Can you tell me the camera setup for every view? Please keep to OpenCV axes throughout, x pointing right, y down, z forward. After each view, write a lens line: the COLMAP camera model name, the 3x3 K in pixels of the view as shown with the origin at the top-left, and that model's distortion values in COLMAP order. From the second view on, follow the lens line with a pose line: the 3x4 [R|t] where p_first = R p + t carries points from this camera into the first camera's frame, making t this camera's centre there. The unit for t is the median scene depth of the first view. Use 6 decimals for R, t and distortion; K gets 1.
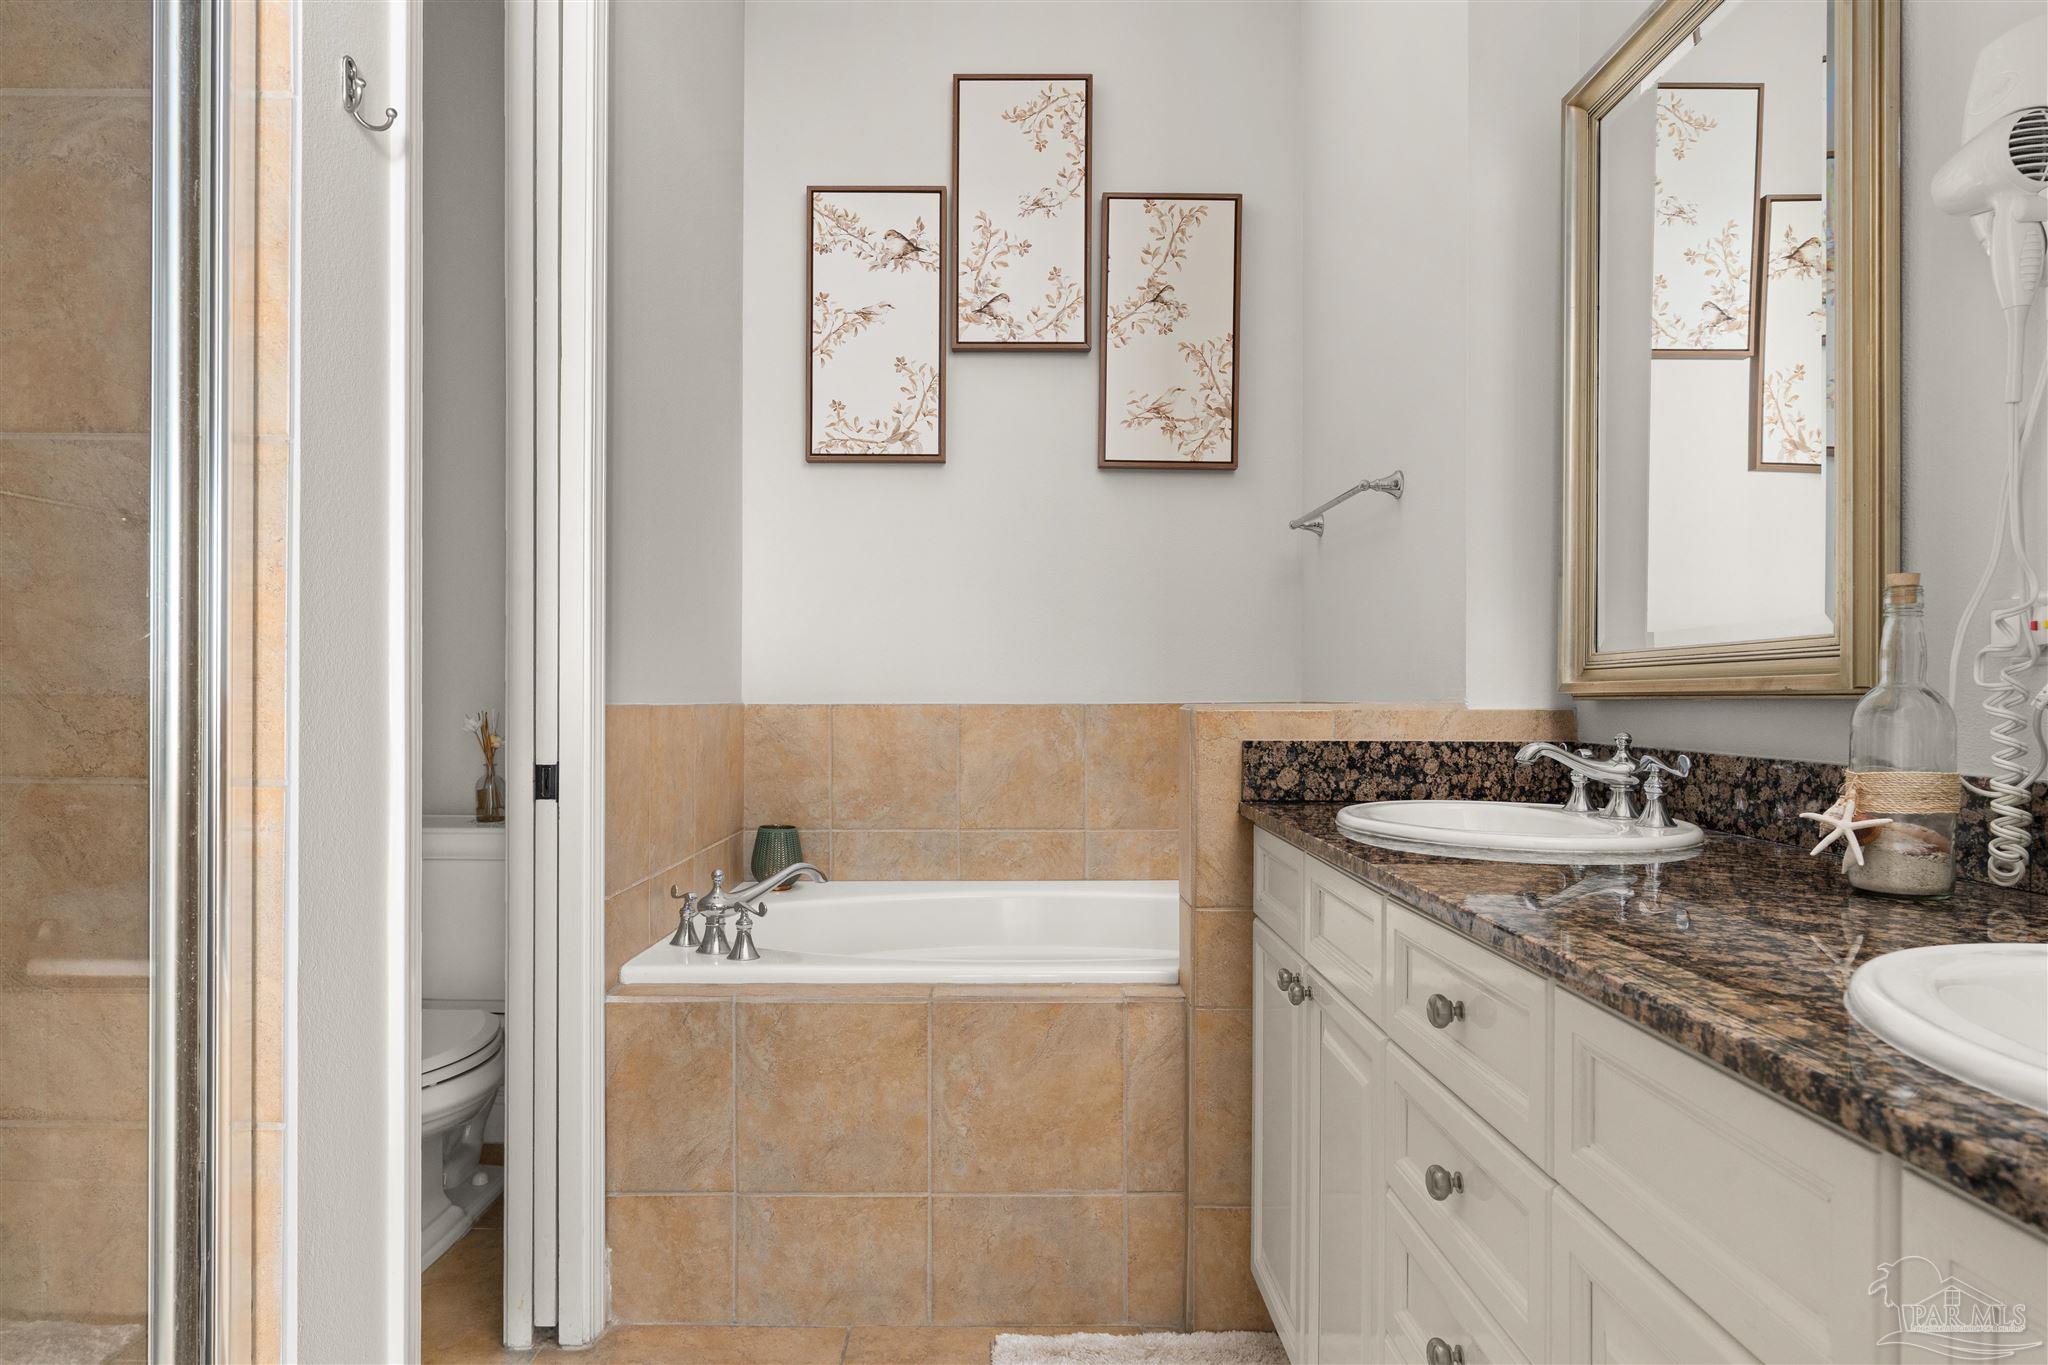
lens RADIAL K [[1205.8, 0, 1018.6], [0, 1205.8, 694.2], [0, 0, 1]] dist [0.004038, -0.002301]
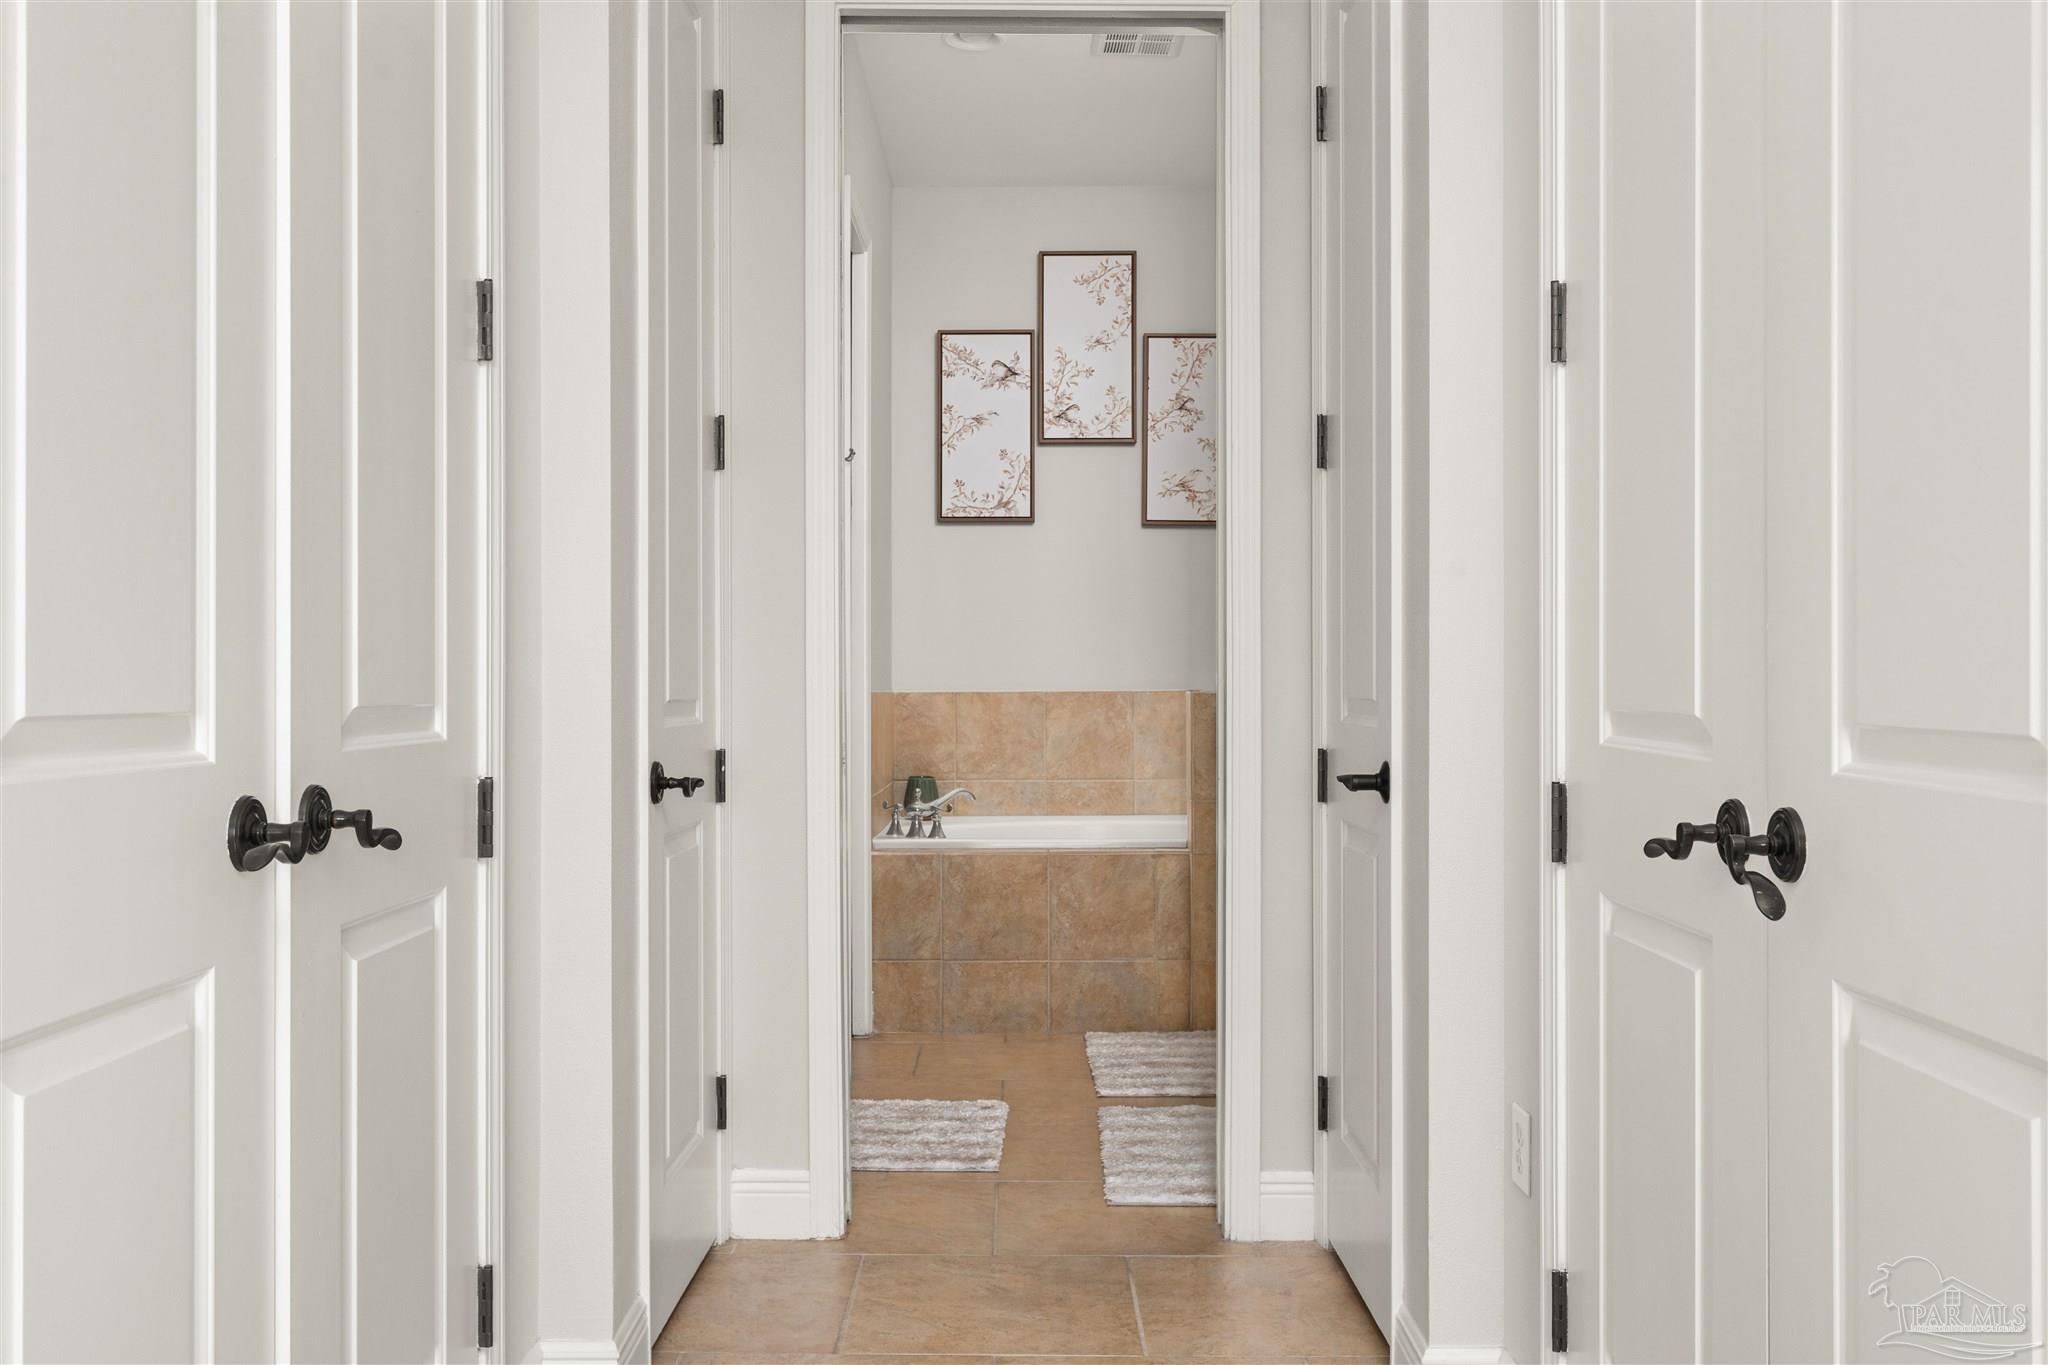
lens RADIAL K [[1861.1, 0, 1027.9], [0, 1861.1, 681.2], [0, 0, 1]] dist [-0.005156, 0.000000]
pose [[0.999984, -0.005235, -0.002352, -0.065011], [0.005233, 0.999986, -0.000693, -0.002336], [0.002355, 0.000680, 0.999997, -1.209211]]
